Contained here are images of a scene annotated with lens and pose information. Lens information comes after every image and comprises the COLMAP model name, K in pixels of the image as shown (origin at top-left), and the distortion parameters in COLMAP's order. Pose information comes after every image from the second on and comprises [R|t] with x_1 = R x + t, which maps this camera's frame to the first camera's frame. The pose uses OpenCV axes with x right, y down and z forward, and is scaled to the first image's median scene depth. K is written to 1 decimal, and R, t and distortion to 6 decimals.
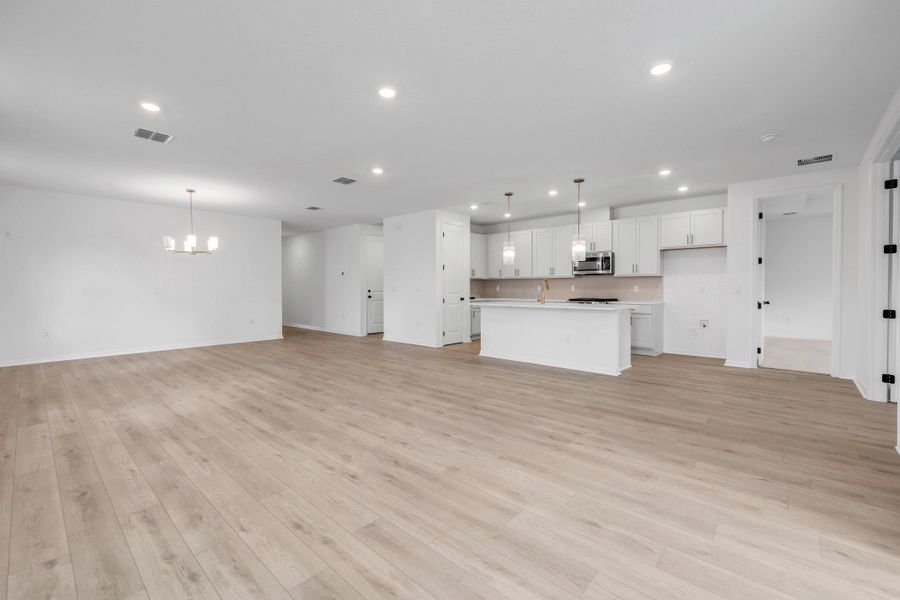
lens RADIAL K [[382.3, 0, 457.2], [0, 382.3, 288.4], [0, 0, 1]] dist [-0.000644, 0.000283]
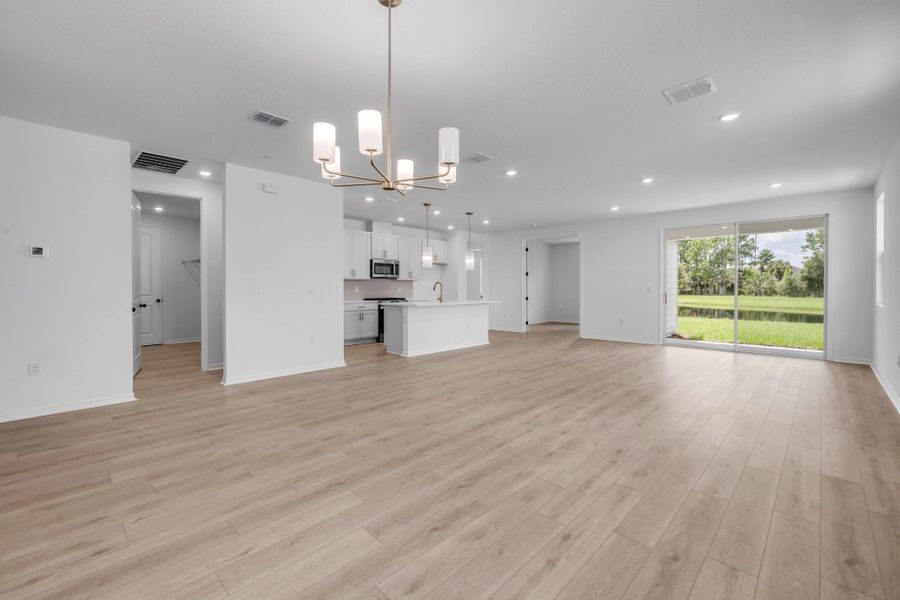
lens RADIAL K [[382.3, 0, 443.6], [0, 382.3, 294.3], [0, 0, 1]] dist [-0.000644, 0.000283]
pose [[0.057071, -0.015209, 0.998254, -1.623966], [0.003014, 0.999882, 0.015062, -0.005158], [-0.998366, 0.002149, 0.057110, 1.484489]]
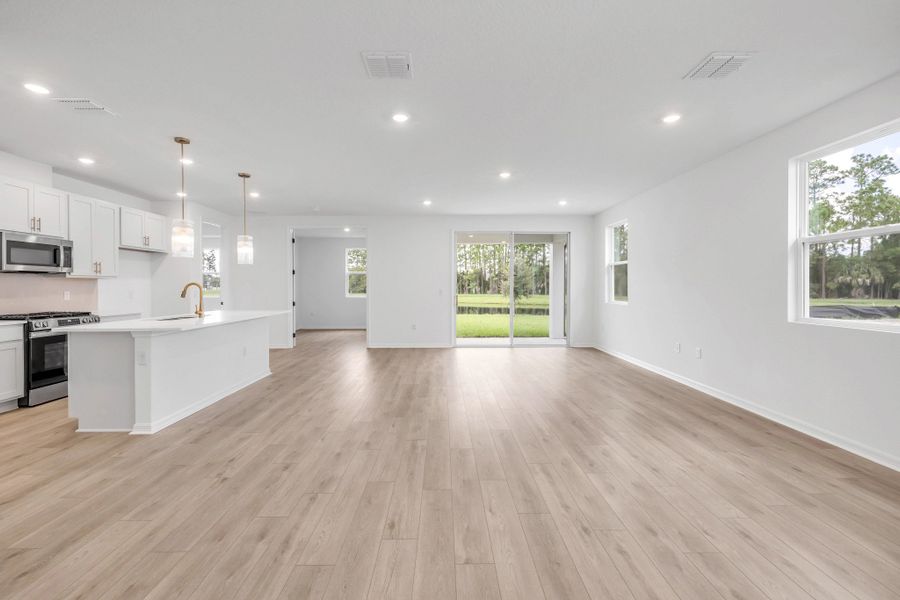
lens RADIAL K [[382.3, 0, 447.8], [0, 382.3, 285.5], [0, 0, 1]] dist [-0.000644, 0.000283]
pose [[-0.669040, 0.004169, 0.743215, -0.991250], [0.003808, 0.999990, -0.002181, -0.024849], [-0.743217, 0.001371, -0.669049, 1.826510]]
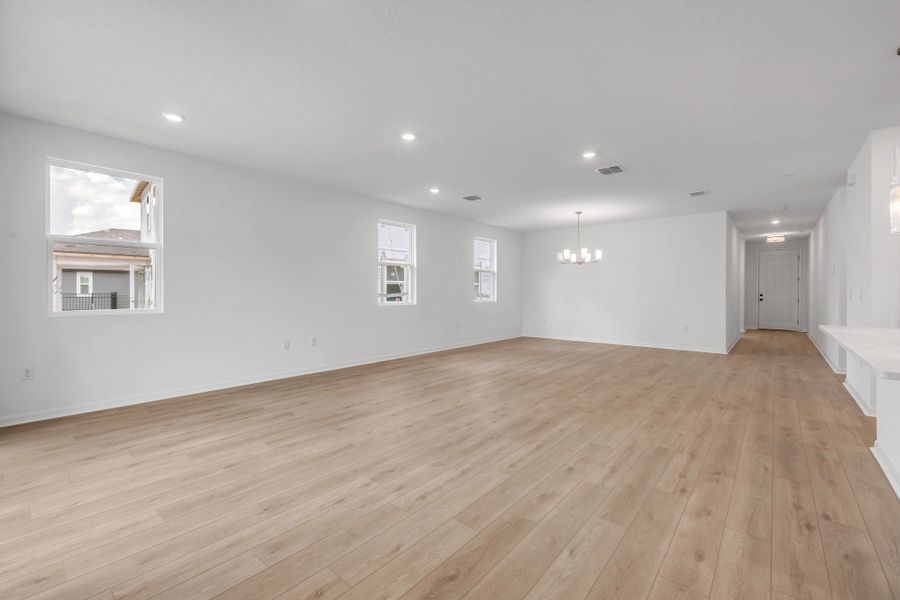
lens RADIAL K [[382.3, 0, 437.7], [0, 382.3, 291.3], [0, 0, 1]] dist [-0.000644, 0.000283]
pose [[-0.005837, -0.000856, -0.999983, 0.866462], [-0.004019, 0.999992, -0.000832, -0.004774], [0.999975, 0.004014, -0.005841, 0.882617]]
